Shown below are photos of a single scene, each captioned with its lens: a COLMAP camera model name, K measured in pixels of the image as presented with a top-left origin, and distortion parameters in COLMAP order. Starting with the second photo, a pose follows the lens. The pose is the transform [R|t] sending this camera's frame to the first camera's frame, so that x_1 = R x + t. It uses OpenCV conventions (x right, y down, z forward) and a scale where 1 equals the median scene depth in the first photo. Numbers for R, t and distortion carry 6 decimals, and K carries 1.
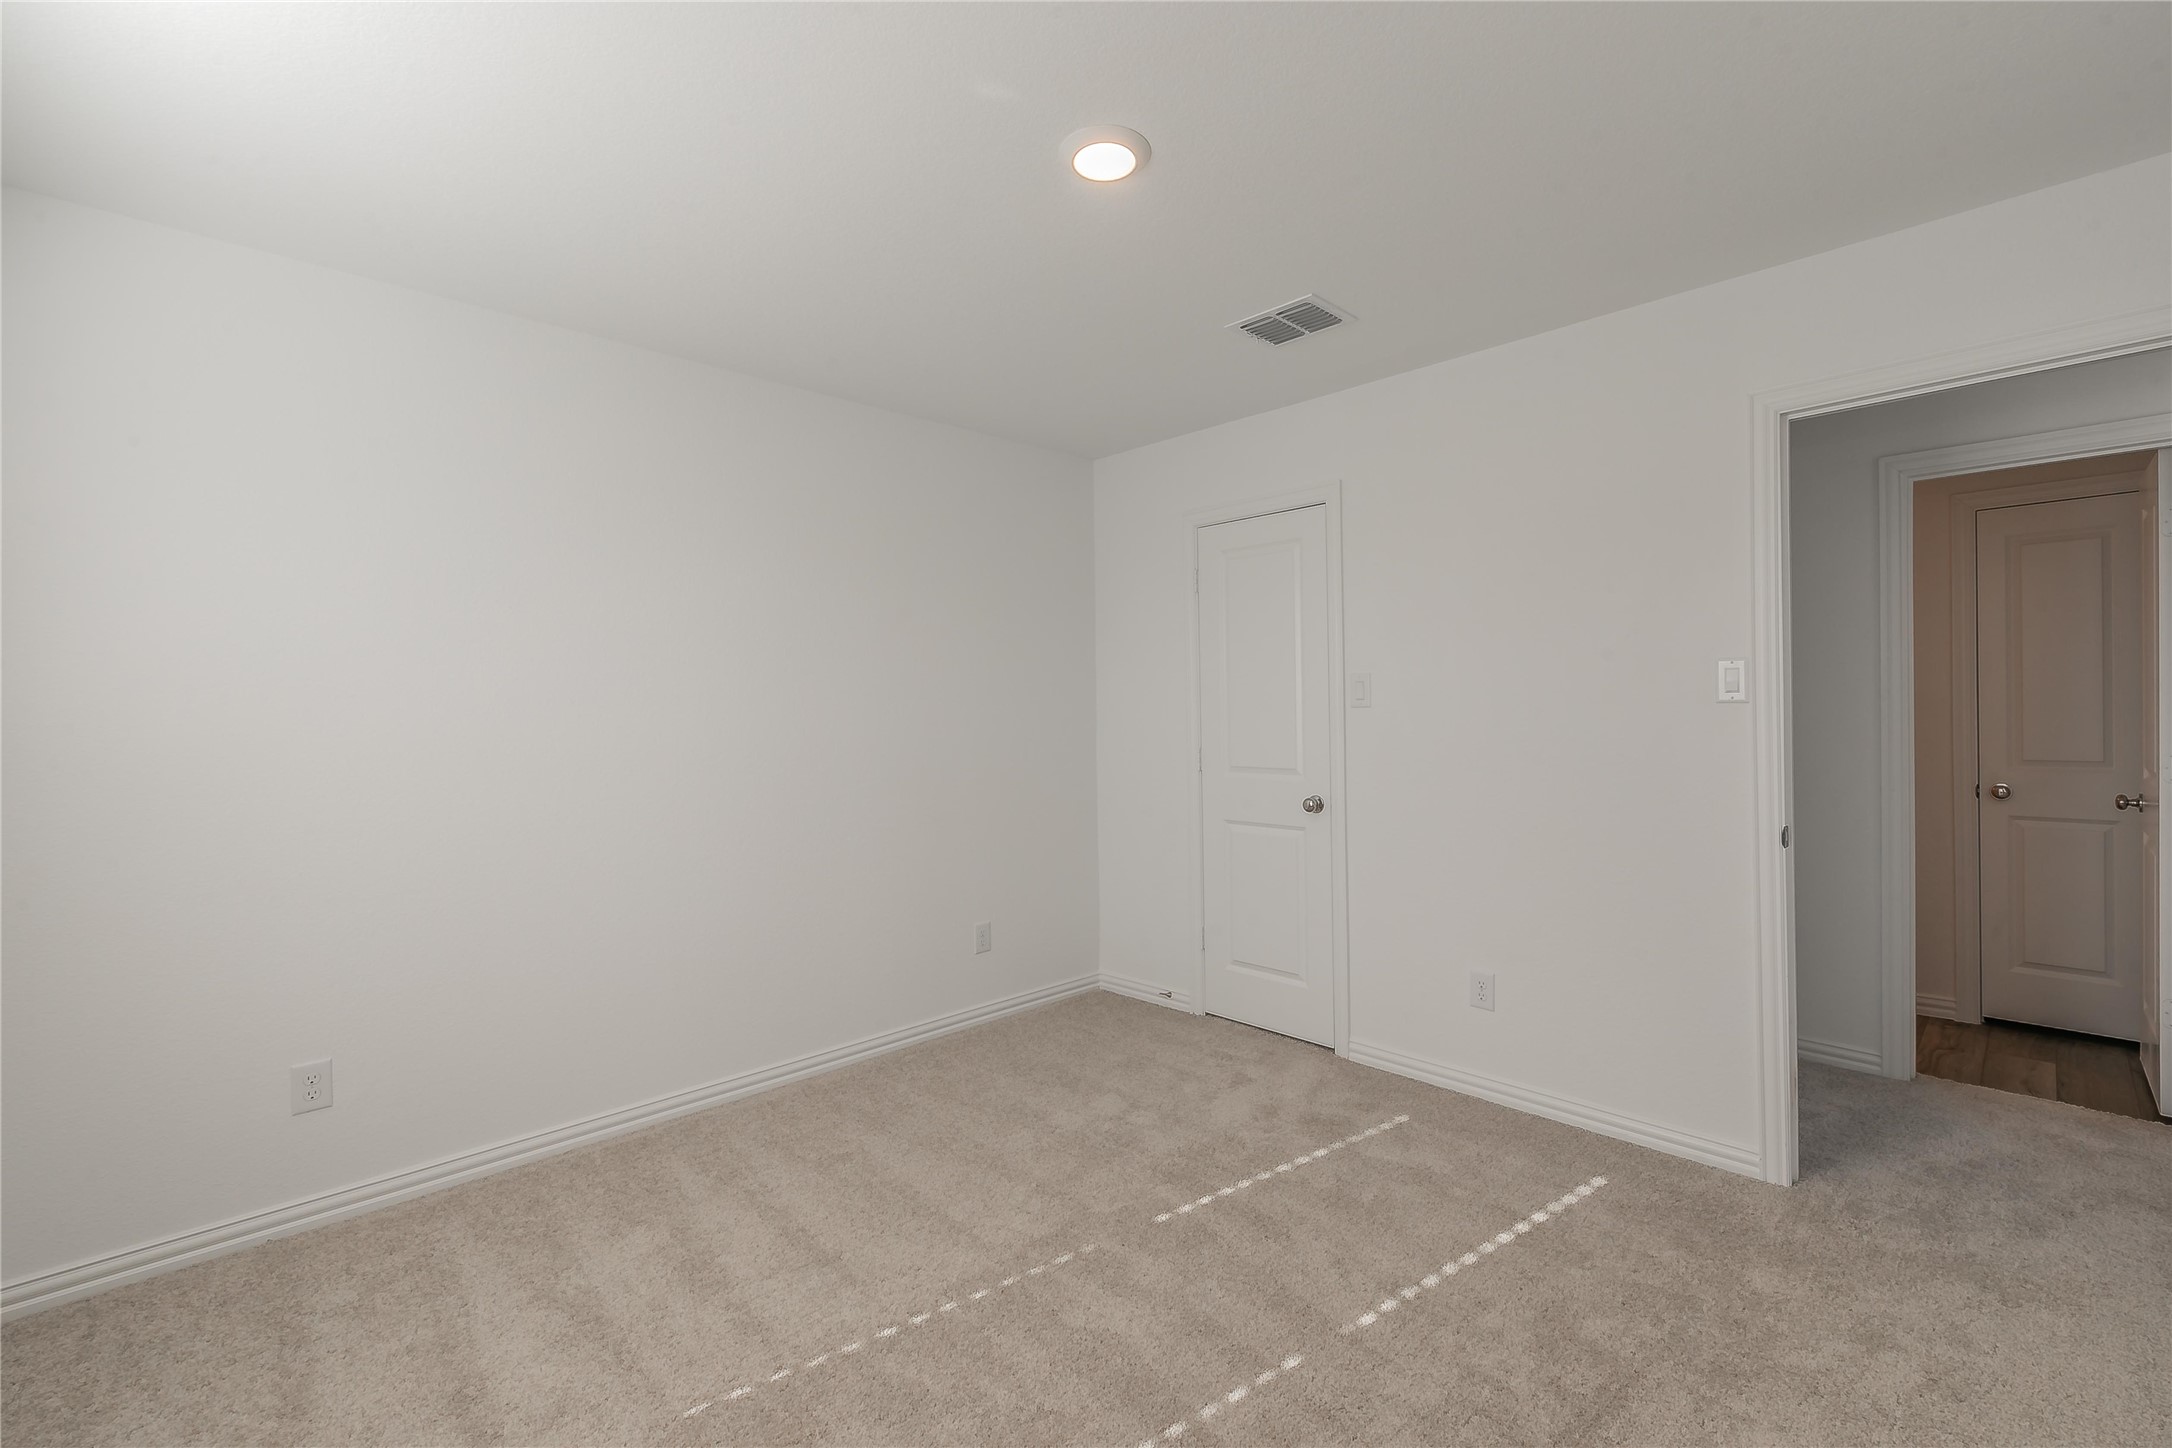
lens RADIAL K [[935.2, 0, 1091.5], [0, 935.2, 710.1], [0, 0, 1]] dist [-0.002731, -0.000722]
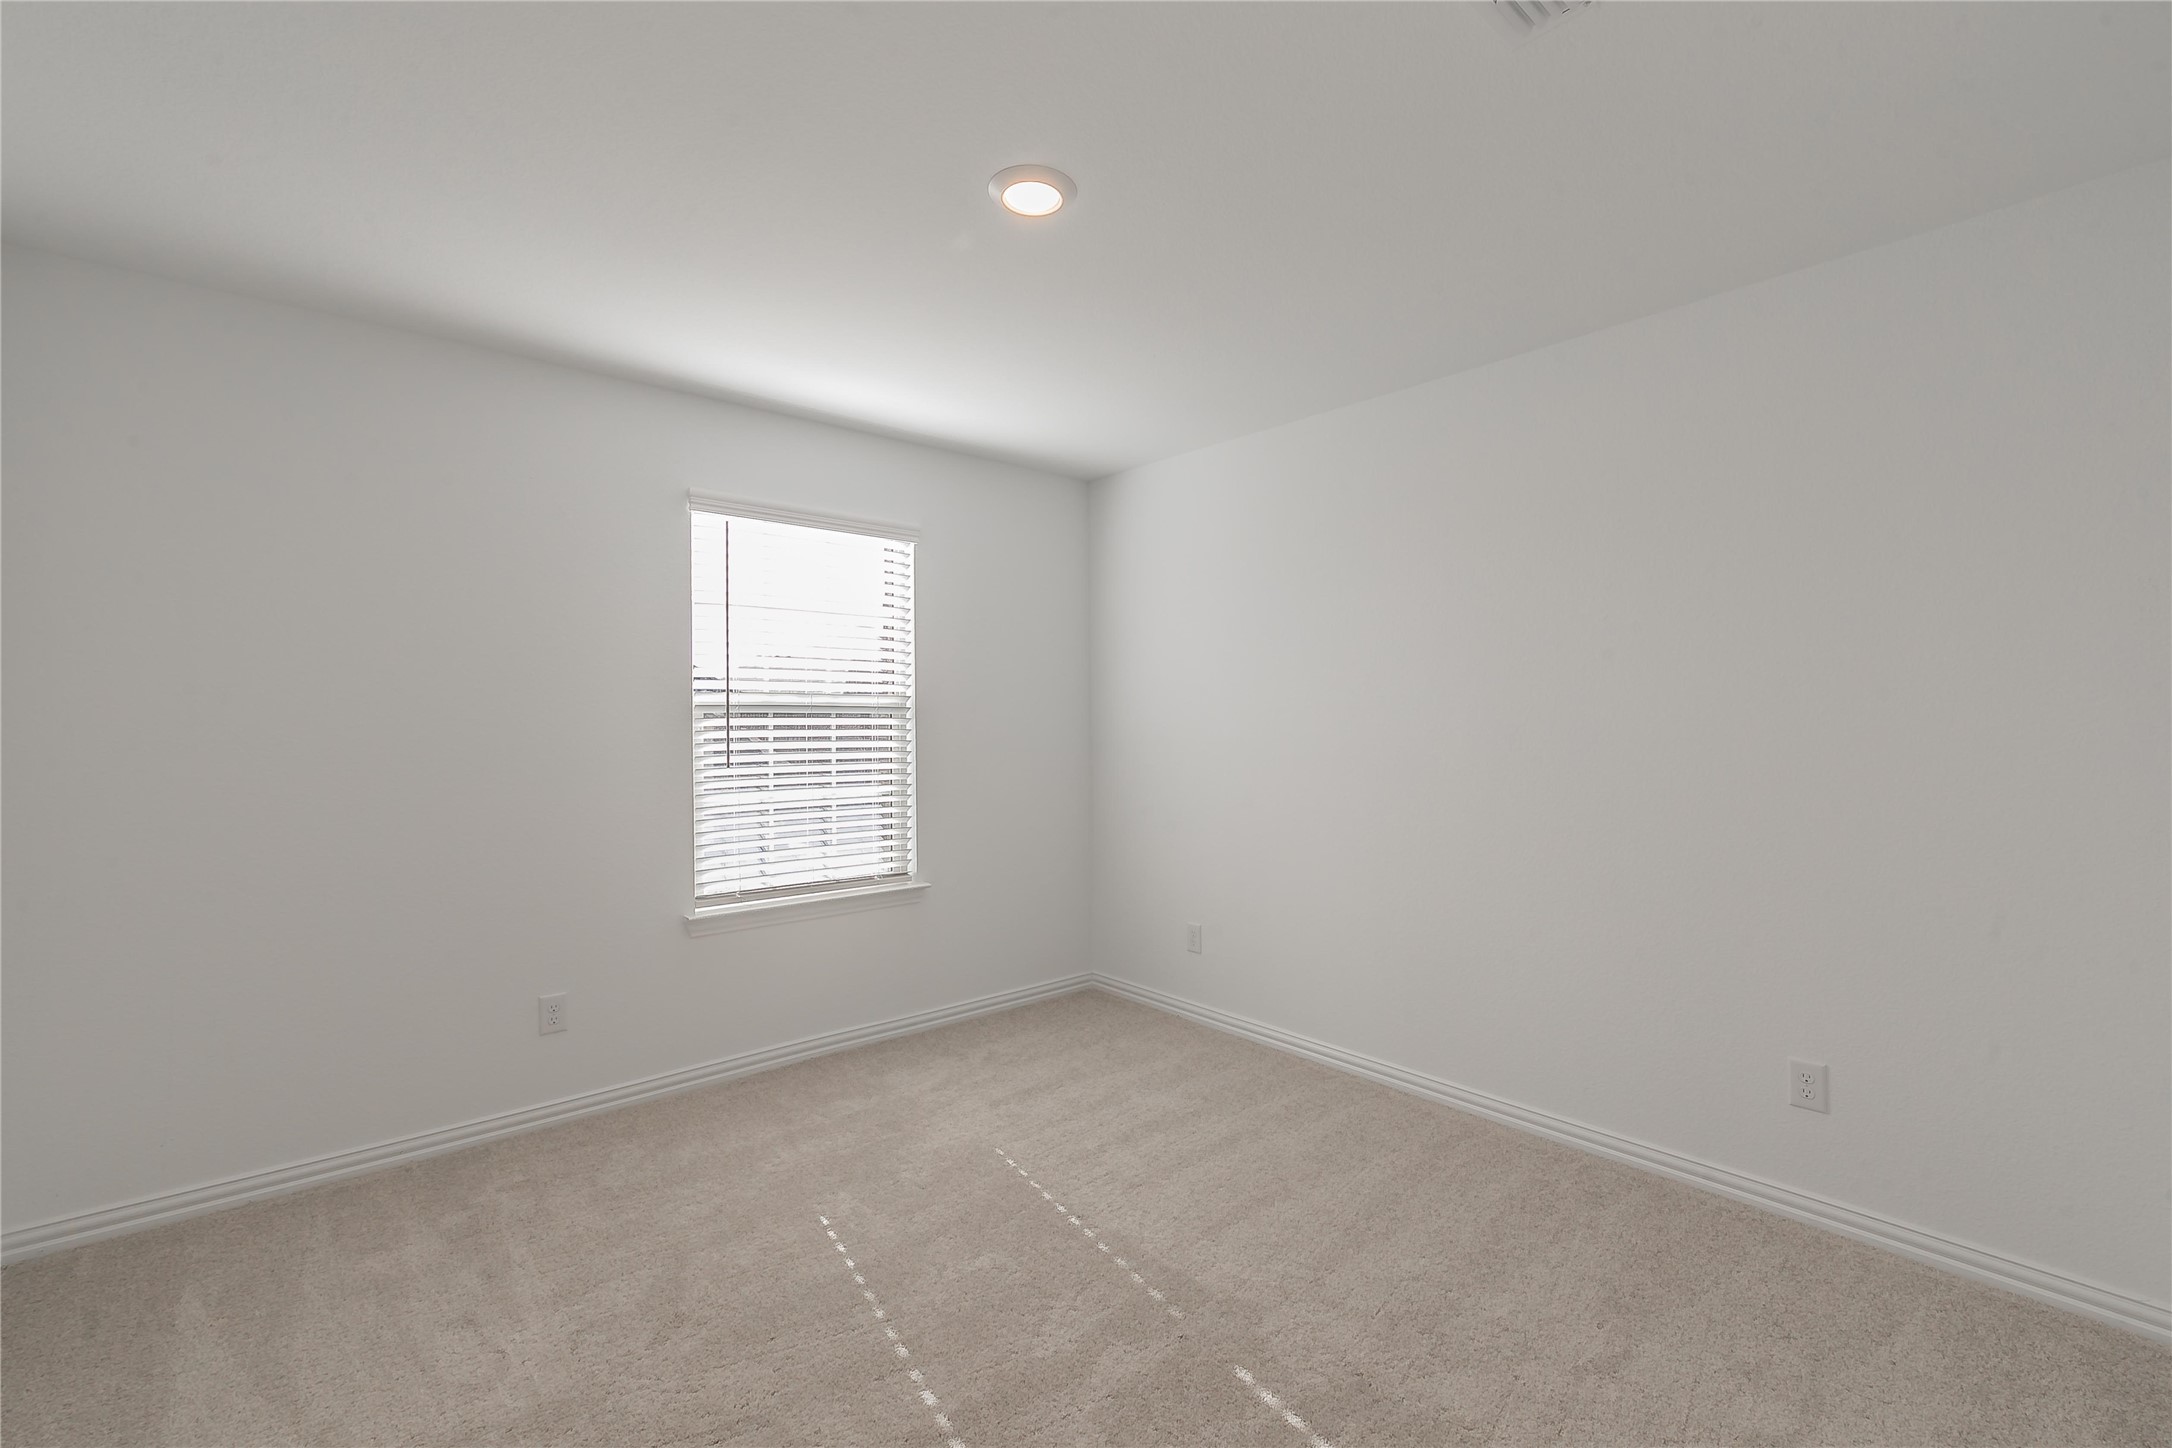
lens RADIAL K [[920.3, 0, 1089.9], [0, 920.3, 713.4], [0, 0, 1]] dist [0.002293, -0.000424]
pose [[-0.061582, -0.008393, -0.998067, 0.819738], [-0.007269, 0.999942, -0.007961, 0.015381], [0.998076, 0.006764, -0.061639, 0.904842]]
